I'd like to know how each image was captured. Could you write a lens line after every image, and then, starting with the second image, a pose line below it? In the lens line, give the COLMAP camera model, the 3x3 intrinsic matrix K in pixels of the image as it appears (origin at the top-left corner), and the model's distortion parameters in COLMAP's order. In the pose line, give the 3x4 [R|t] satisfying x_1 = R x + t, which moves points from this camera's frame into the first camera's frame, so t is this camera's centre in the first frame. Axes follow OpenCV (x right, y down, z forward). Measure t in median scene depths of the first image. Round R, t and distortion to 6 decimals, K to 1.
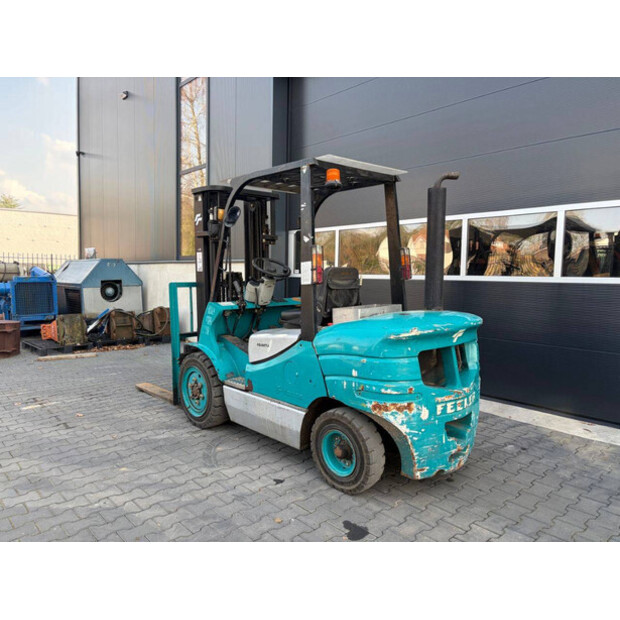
lens RADIAL K [[467.1, 0, 312.0], [0, 467.1, 308.9], [0, 0, 1]] dist [0.052423, -0.061201]
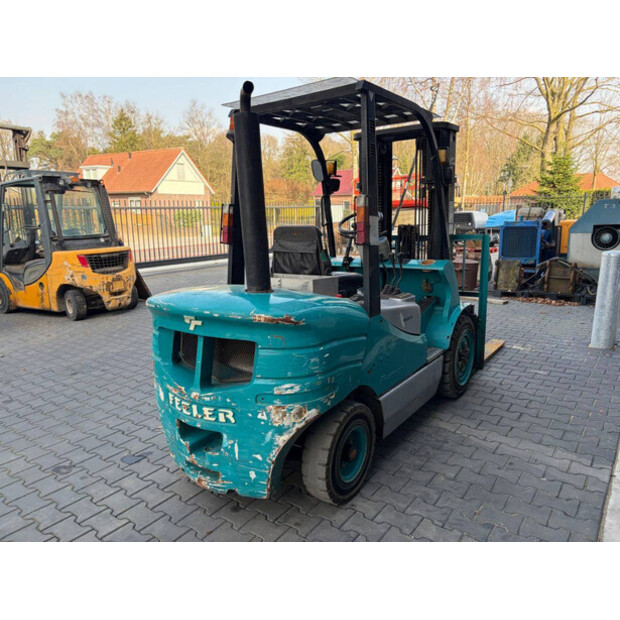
lens RADIAL K [[467.1, 0, 311.6], [0, 467.1, 308.3], [0, 0, 1]] dist [0.052423, -0.061201]
pose [[0.183263, 0.183521, -0.965782, 0.996265], [-0.055097, 0.982794, 0.176299, -0.102788], [0.981519, 0.020903, 0.190221, 0.964382]]
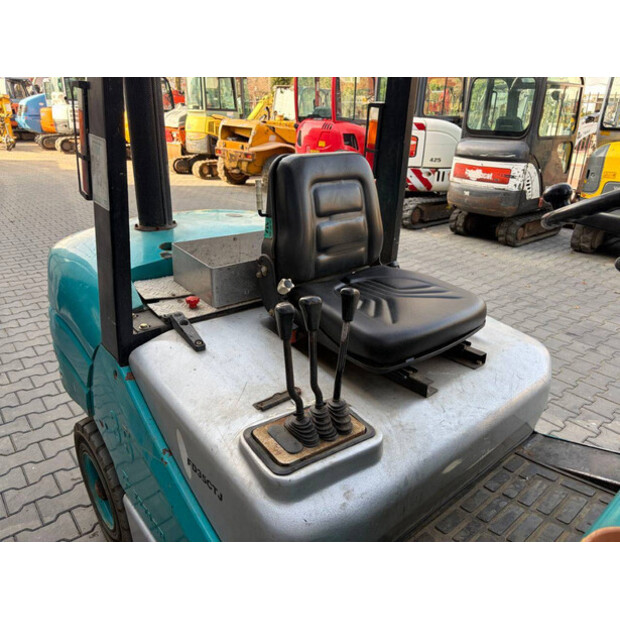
lens RADIAL K [[467.1, 0, 310.8], [0, 467.1, 311.2], [0, 0, 1]] dist [0.052423, -0.061201]
pose [[-0.998261, -0.046795, 0.035841, 0.060755], [-0.024547, 0.882859, 0.468996, -0.170733], [-0.053589, 0.467301, -0.882473, 1.541609]]
